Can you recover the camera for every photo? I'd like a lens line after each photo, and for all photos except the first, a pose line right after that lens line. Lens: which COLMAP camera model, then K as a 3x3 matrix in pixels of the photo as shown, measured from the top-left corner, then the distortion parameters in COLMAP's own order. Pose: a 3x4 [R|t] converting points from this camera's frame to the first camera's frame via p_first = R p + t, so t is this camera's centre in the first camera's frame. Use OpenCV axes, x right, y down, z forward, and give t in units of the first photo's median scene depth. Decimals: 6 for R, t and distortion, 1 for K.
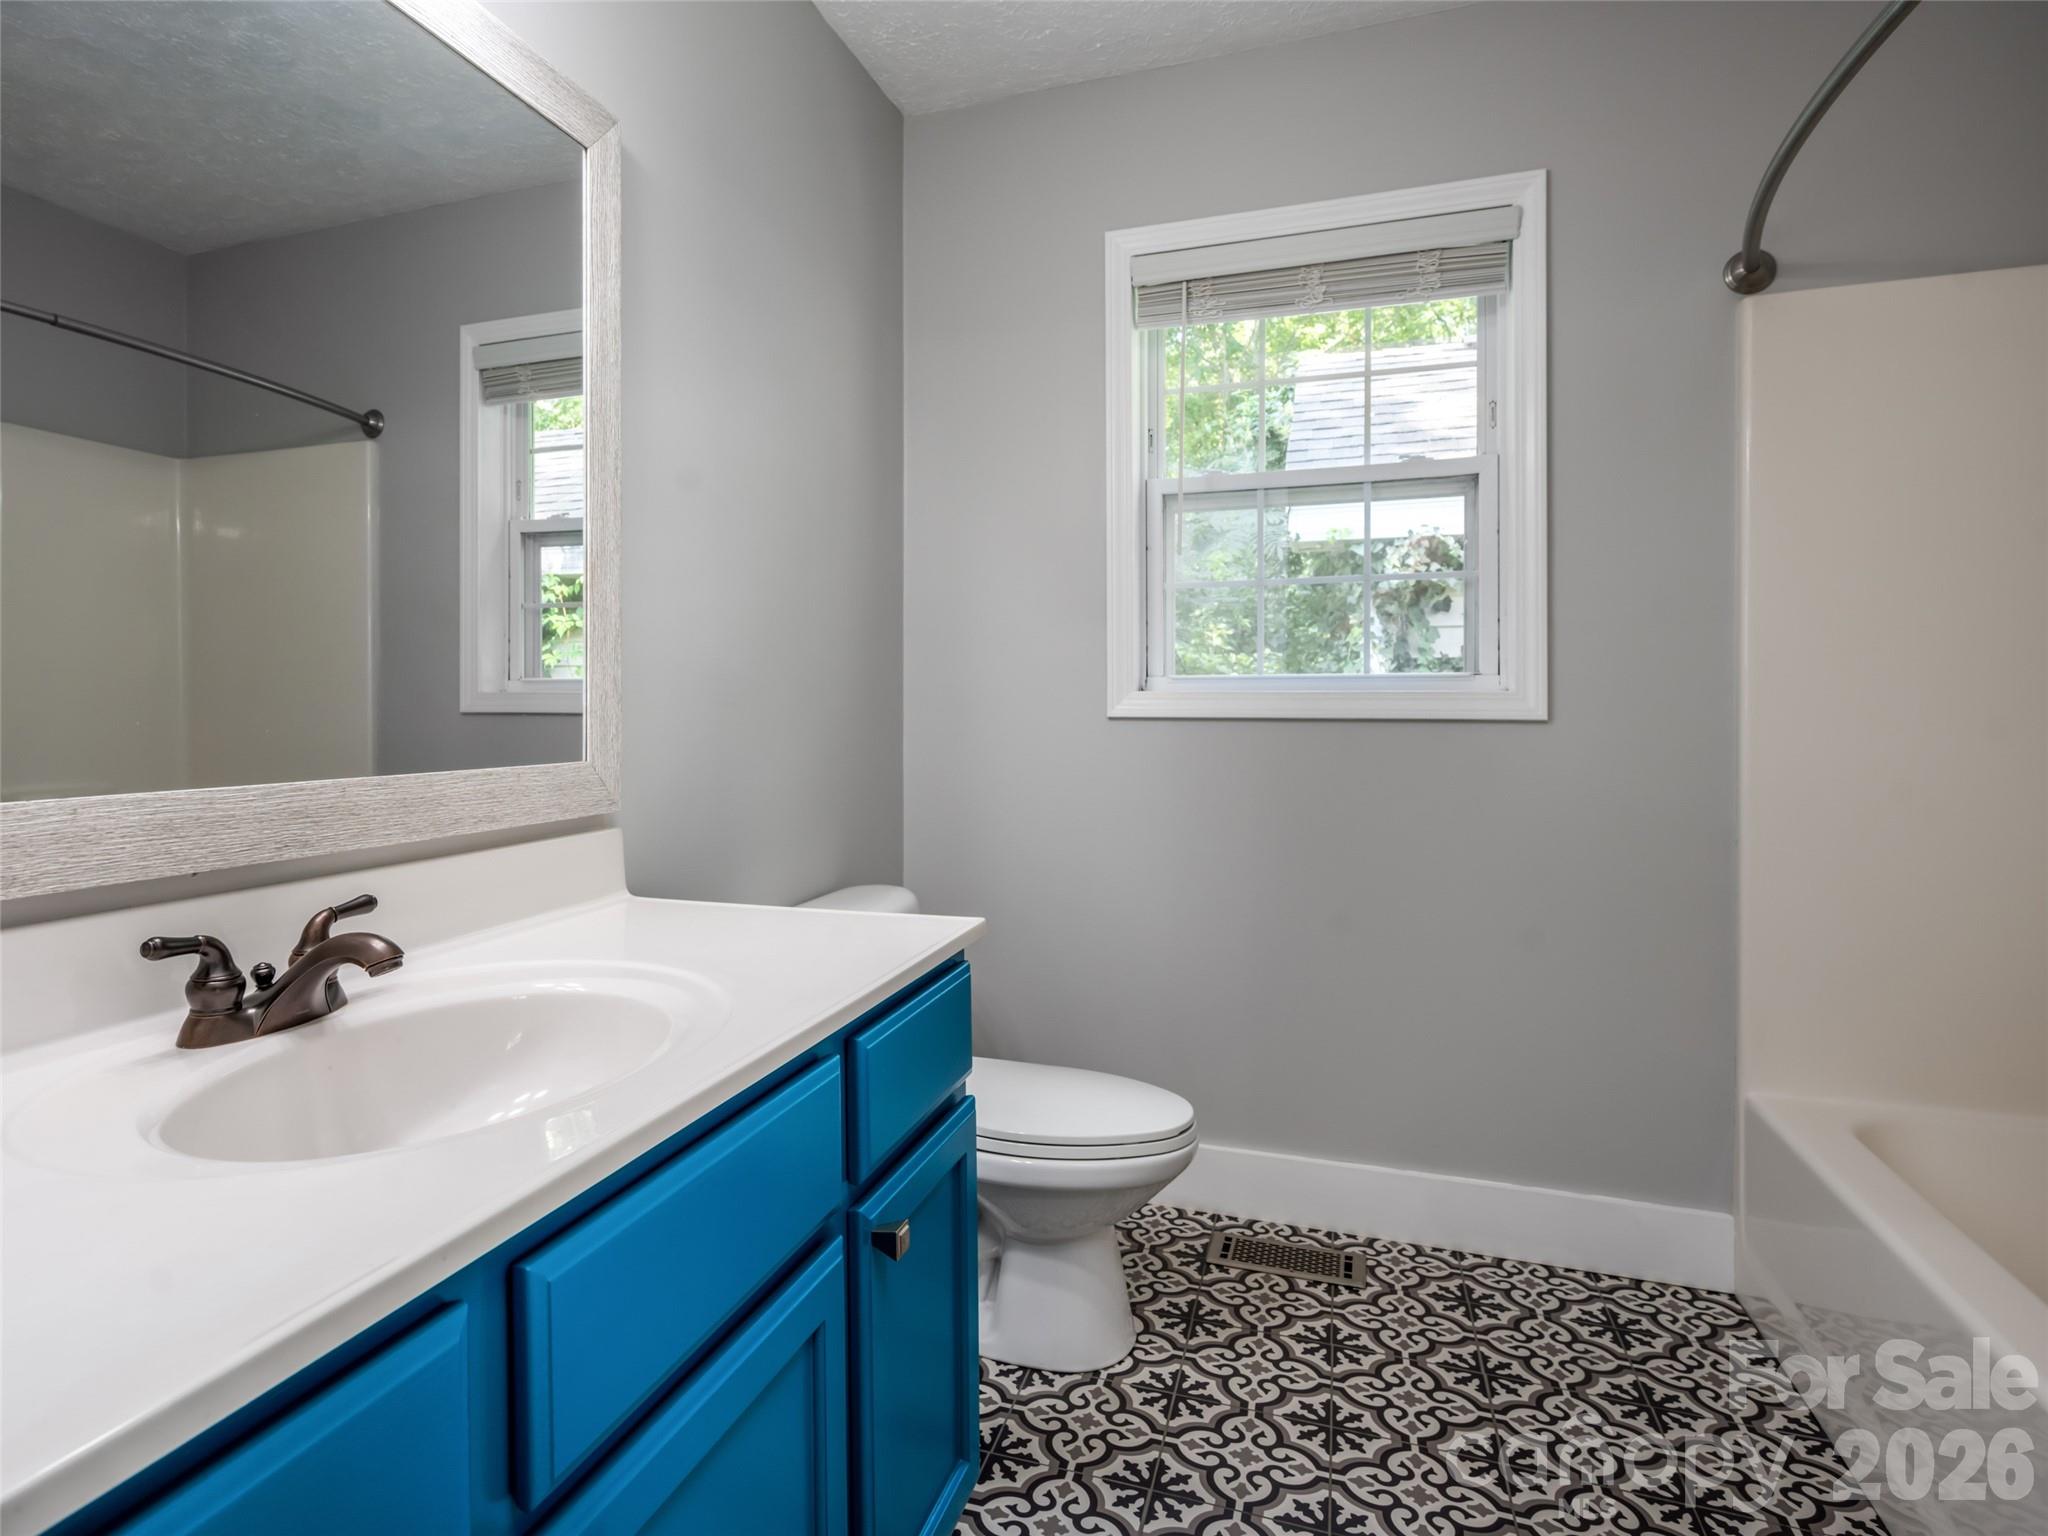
lens RADIAL K [[1239.0, 0, 1025.6], [0, 1239.0, 755.2], [0, 0, 1]] dist [-0.003677, 0.000284]
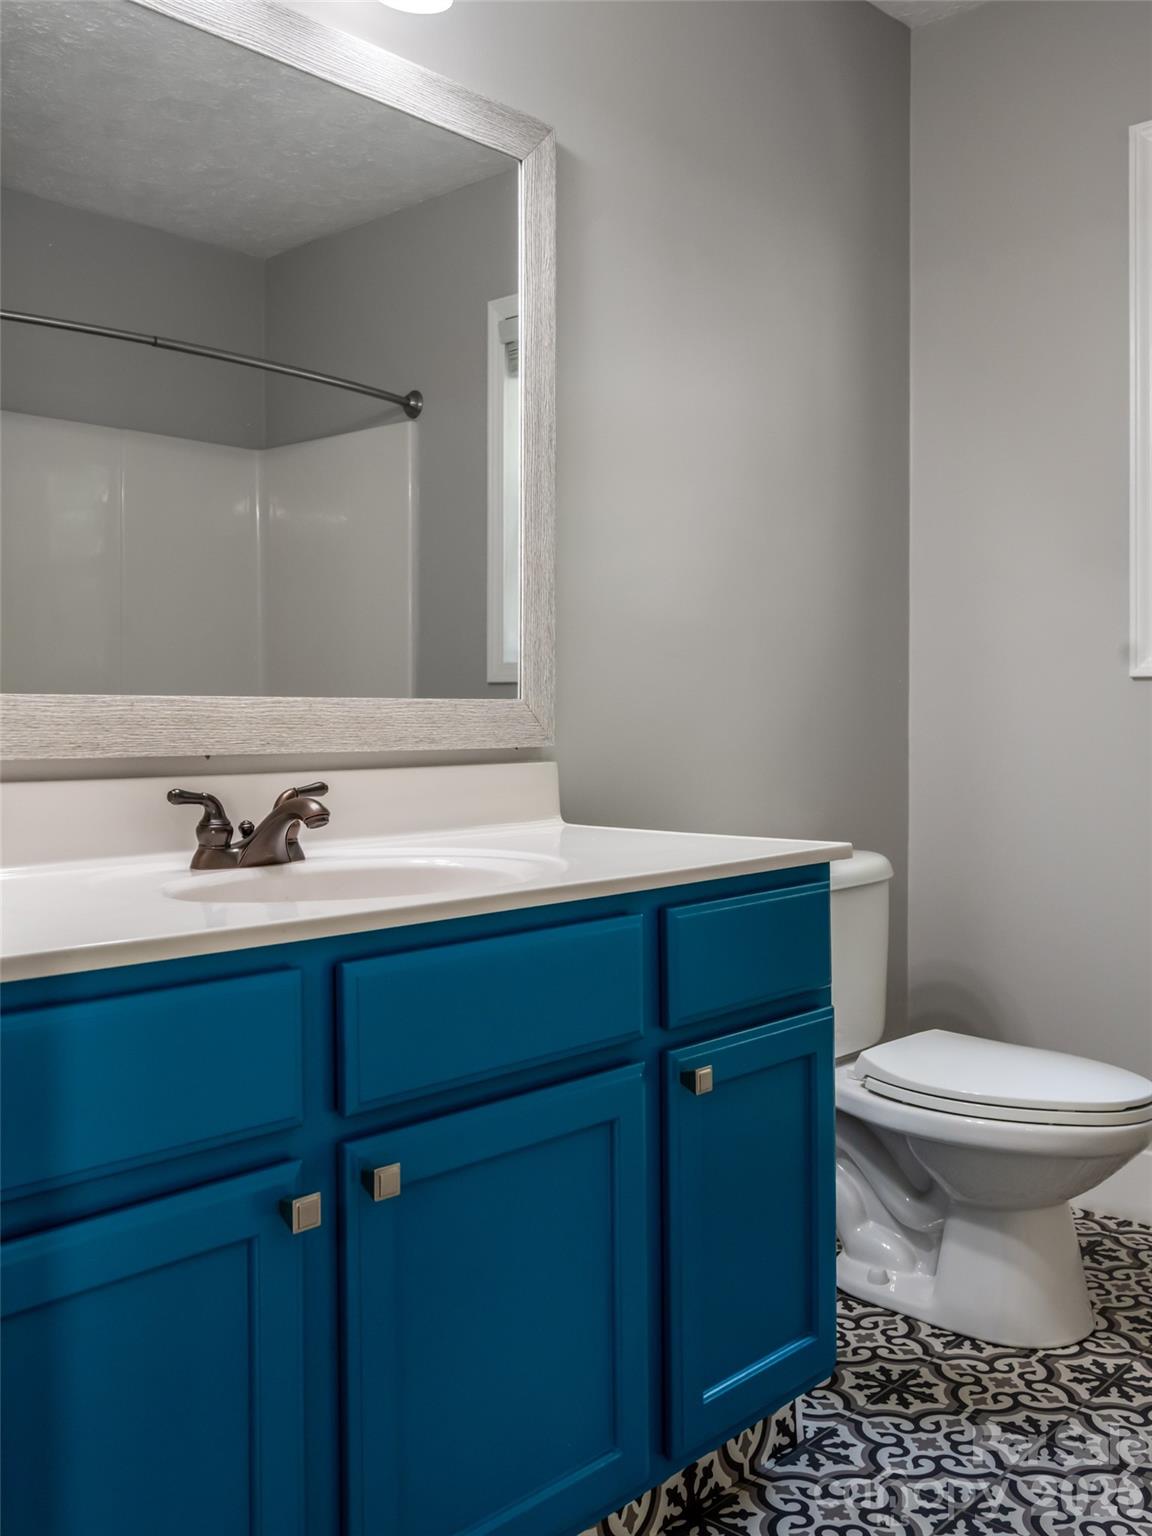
lens RADIAL K [[1388.9, 0, 576.0], [0, 1388.9, 768.0], [0, 0, 1]] dist [-0.001792, 0.002790]
pose [[0.928491, 0.018573, -0.370890, 0.162944], [-0.010384, 0.999656, 0.024066, 0.035340], [0.371209, -0.018494, 0.928365, -0.166566]]
